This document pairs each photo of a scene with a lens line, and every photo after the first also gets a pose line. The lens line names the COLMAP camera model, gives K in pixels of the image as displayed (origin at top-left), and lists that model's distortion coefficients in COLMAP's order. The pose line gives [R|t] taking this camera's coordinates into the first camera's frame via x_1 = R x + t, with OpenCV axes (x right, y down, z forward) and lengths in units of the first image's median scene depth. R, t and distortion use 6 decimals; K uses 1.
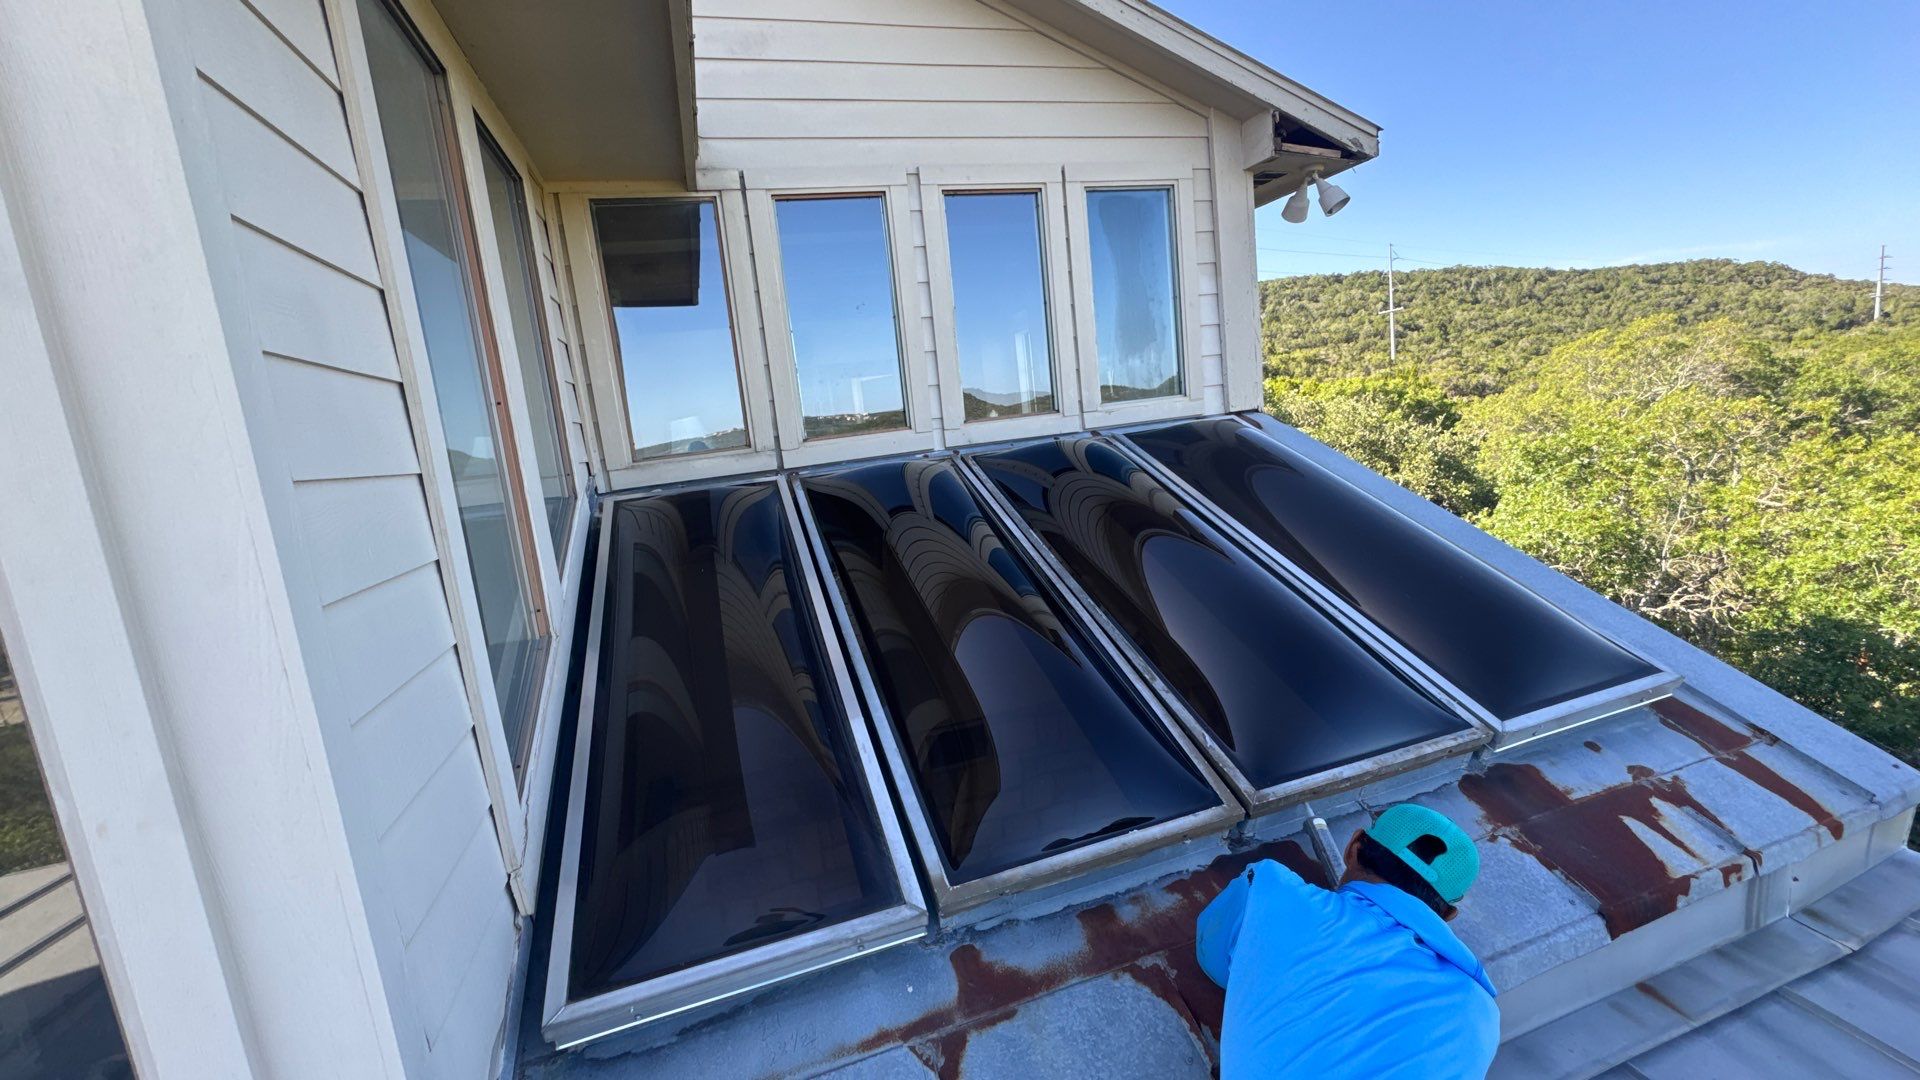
lens RADIAL K [[760.2, 0, 960.4], [0, 760.2, 541.5], [0, 0, 1]] dist [-0.000791, 0.000174]
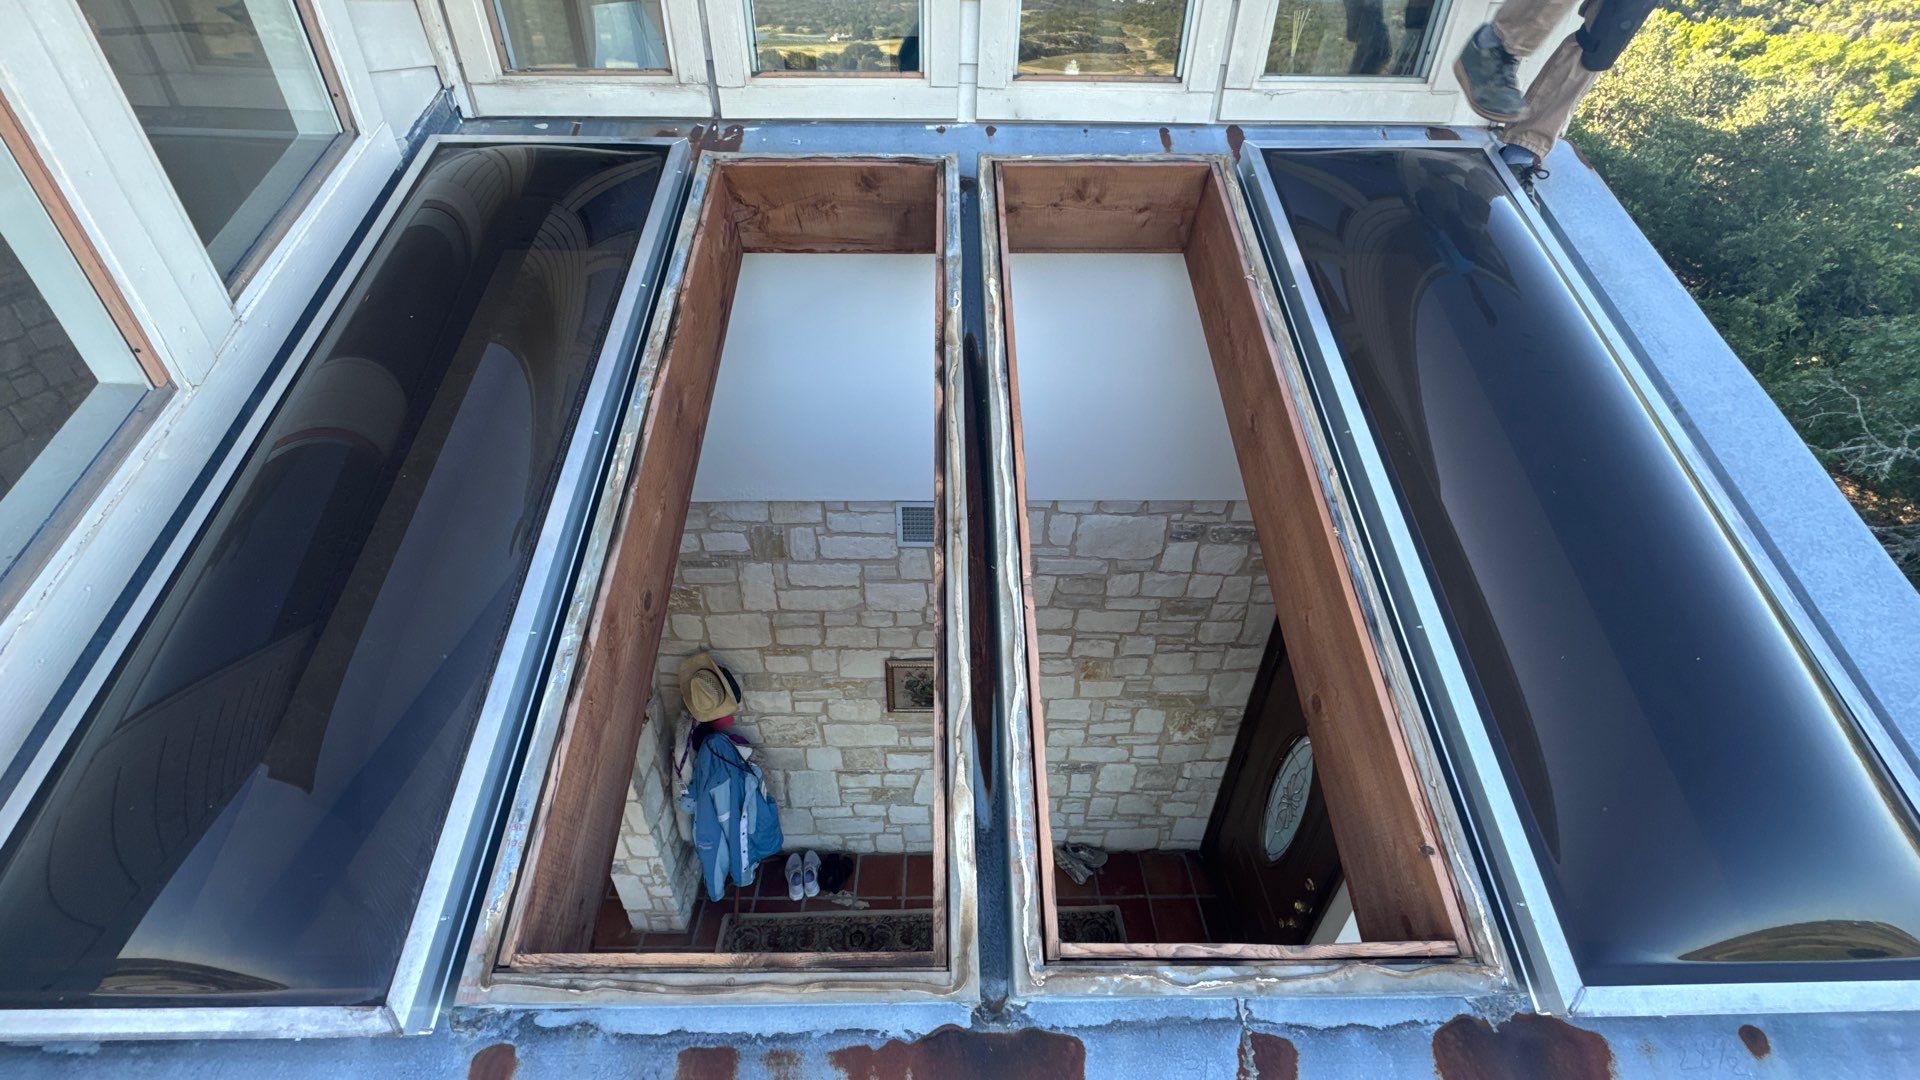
lens RADIAL K [[760.2, 0, 942.7], [0, 760.2, 548.1], [0, 0, 1]] dist [-0.000791, 0.000174]
pose [[0.947507, 0.271653, -0.168628, 0.182840], [-0.165397, 0.867783, 0.468611, -0.122290], [0.273632, -0.416122, 0.867161, 0.336597]]
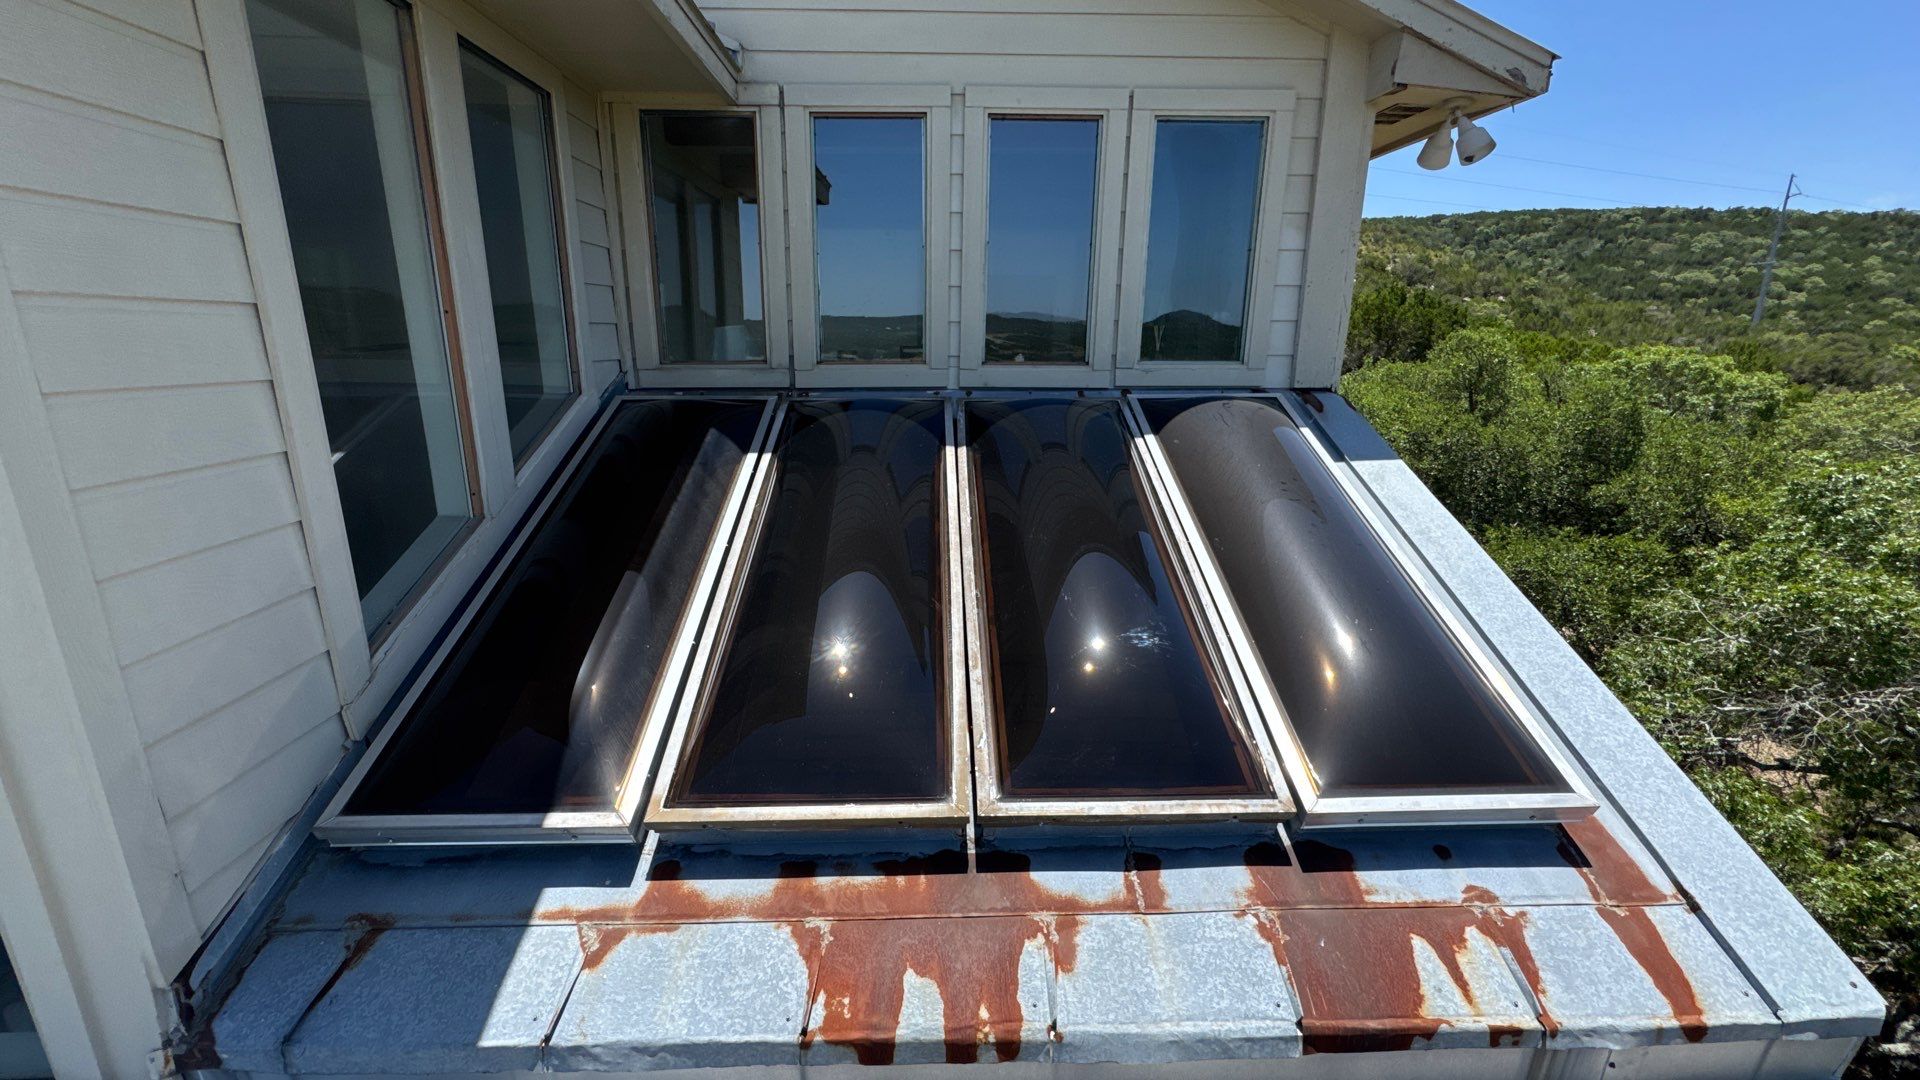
lens RADIAL K [[760.2, 0, 955.4], [0, 760.2, 540.3], [0, 0, 1]] dist [-0.000791, 0.000174]
pose [[0.954456, 0.184771, -0.234252, 0.281139], [-0.155391, 0.978115, 0.138367, -0.074622], [0.254692, -0.095665, 0.962279, 0.032528]]
